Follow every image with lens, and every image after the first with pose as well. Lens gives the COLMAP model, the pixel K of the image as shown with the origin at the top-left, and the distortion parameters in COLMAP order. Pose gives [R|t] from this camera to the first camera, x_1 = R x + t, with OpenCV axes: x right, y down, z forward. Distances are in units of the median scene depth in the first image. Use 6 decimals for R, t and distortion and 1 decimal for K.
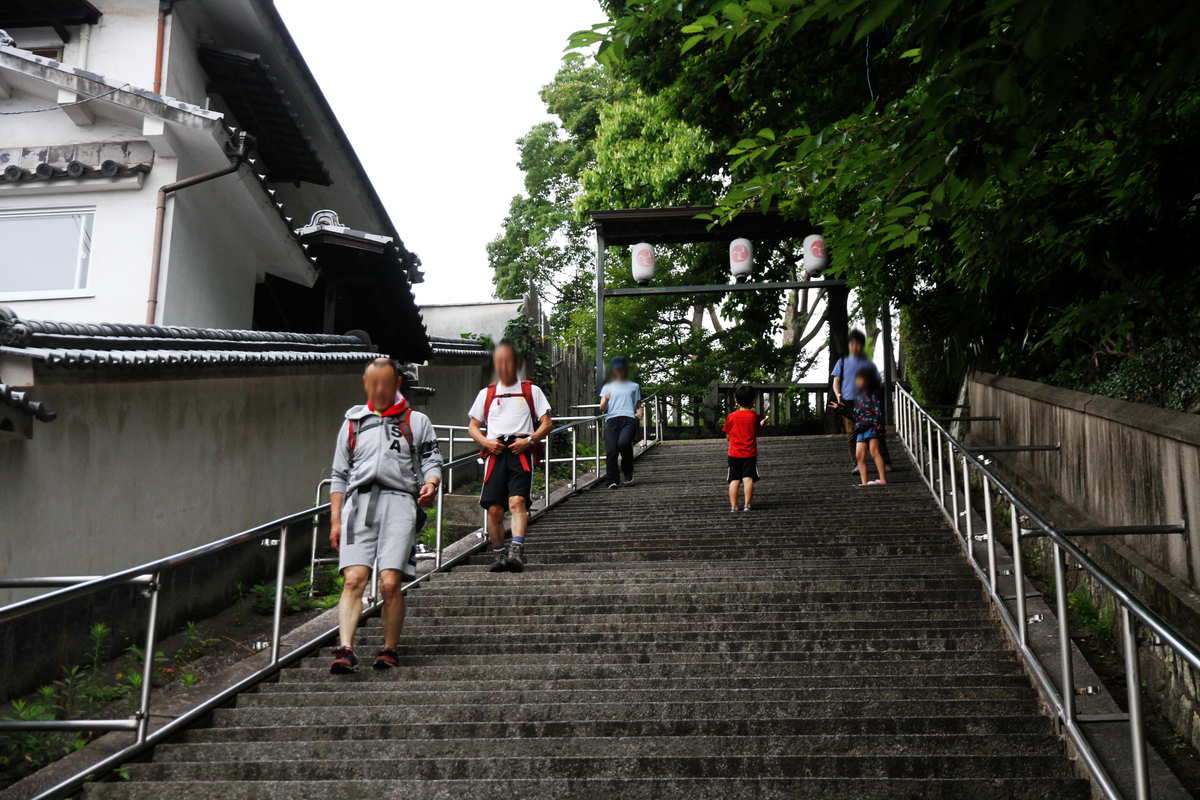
lens RADIAL K [[2205.5, 0, 597.3], [0, 2205.5, 400.1], [0, 0, 1]] dist [0.078540, 0.000000]
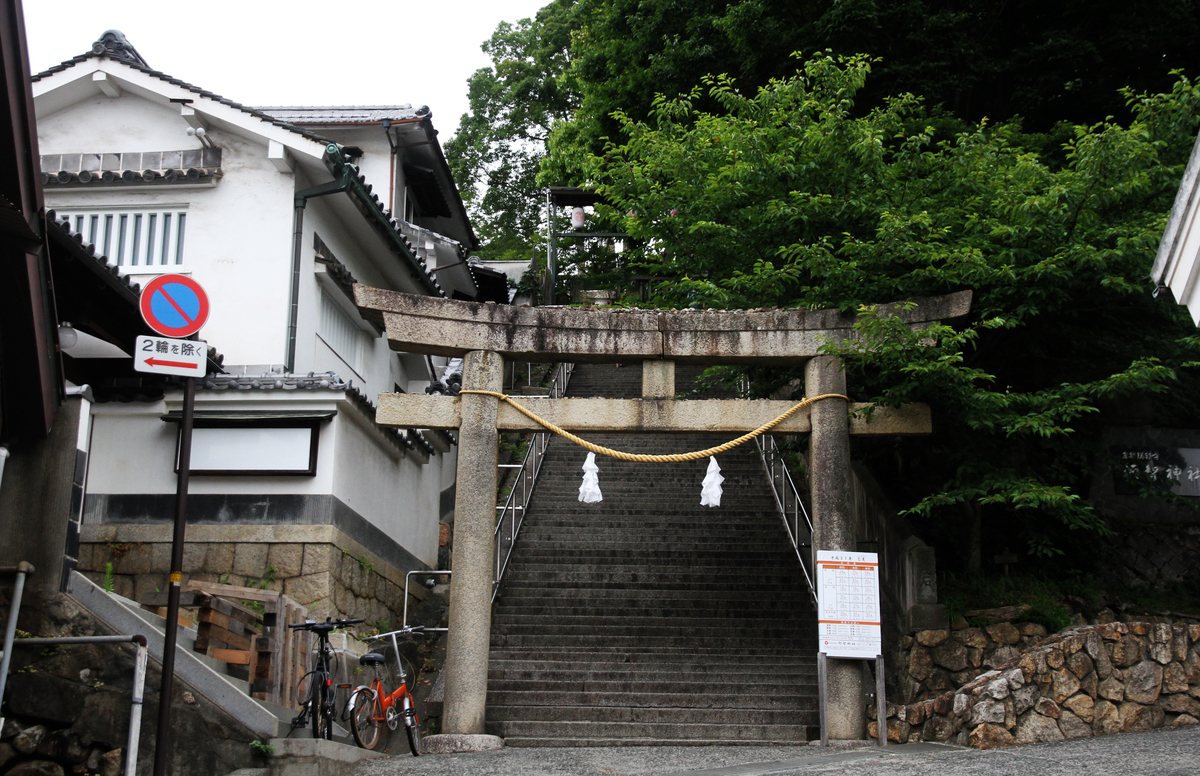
lens RADIAL K [[1679.5, 0, 601.4], [0, 1679.5, 388.3], [0, 0, 1]] dist [0.012165, 0.000000]
pose [[0.995981, 0.025489, 0.085862, -0.165646], [-0.035402, 0.992619, 0.115990, -0.186857], [-0.082272, -0.118564, 0.989532, -0.848717]]
